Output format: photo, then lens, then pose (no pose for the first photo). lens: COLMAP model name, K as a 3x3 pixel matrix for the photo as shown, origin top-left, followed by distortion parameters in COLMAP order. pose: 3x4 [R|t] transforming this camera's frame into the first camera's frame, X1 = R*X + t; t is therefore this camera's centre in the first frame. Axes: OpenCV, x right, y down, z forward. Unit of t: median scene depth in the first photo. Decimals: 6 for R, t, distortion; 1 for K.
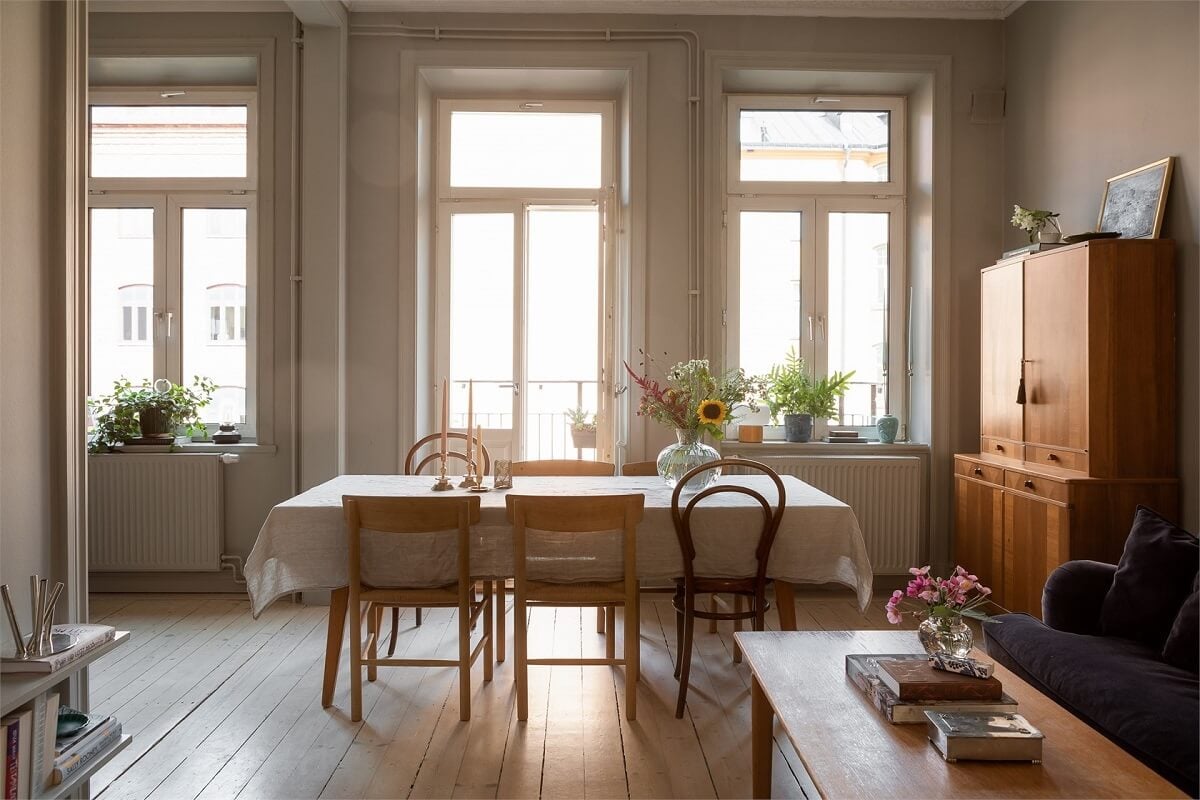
lens RADIAL K [[824.7, 0, 578.5], [0, 824.7, 376.3], [0, 0, 1]] dist [-0.009595, 0.006082]
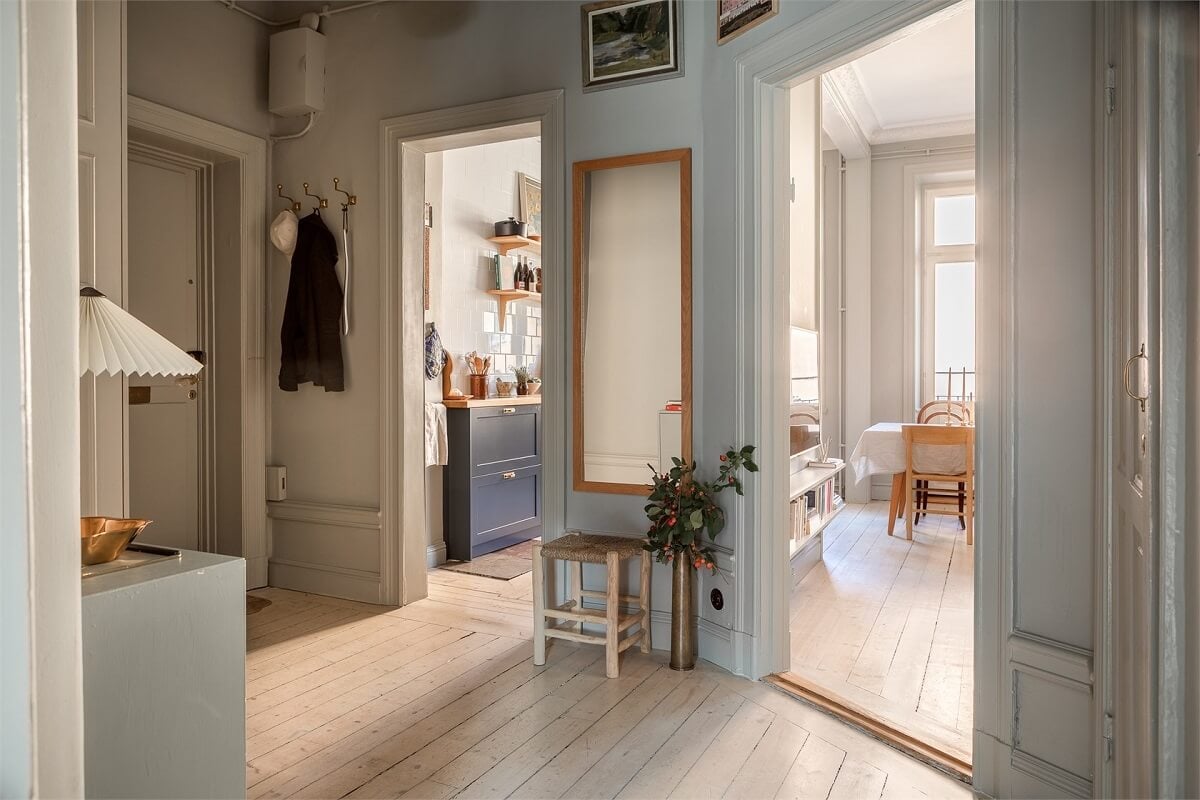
lens RADIAL K [[824.7, 0, 623.9], [0, 824.7, 367.1], [0, 0, 1]] dist [-0.009595, 0.006082]
pose [[0.910935, -0.004393, -0.412527, -0.052857], [0.000478, 0.999954, -0.009593, 0.015454], [0.412550, 0.008541, 0.910895, -0.710015]]
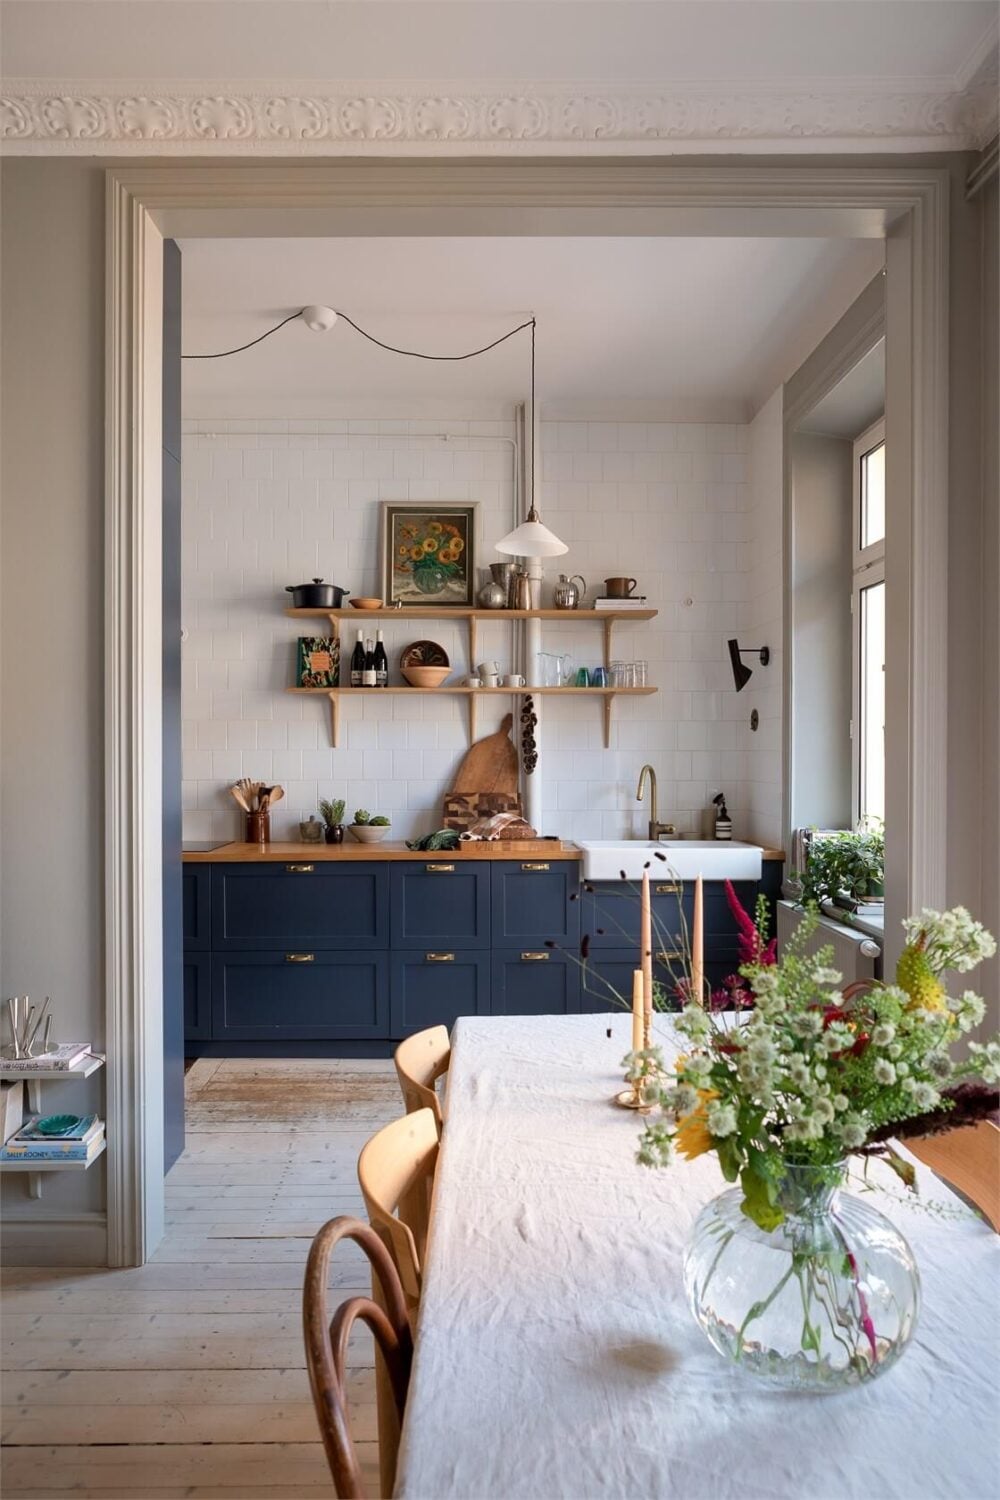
lens RADIAL K [[1030.9, 0, 472.0], [0, 1030.9, 754.8], [0, 0, 1]] dist [-0.009595, 0.006082]
pose [[0.016070, 0.004259, -0.999862, 0.385009], [-0.002361, 0.999988, 0.004221, -0.057090], [0.999868, 0.002293, 0.016080, 0.664445]]
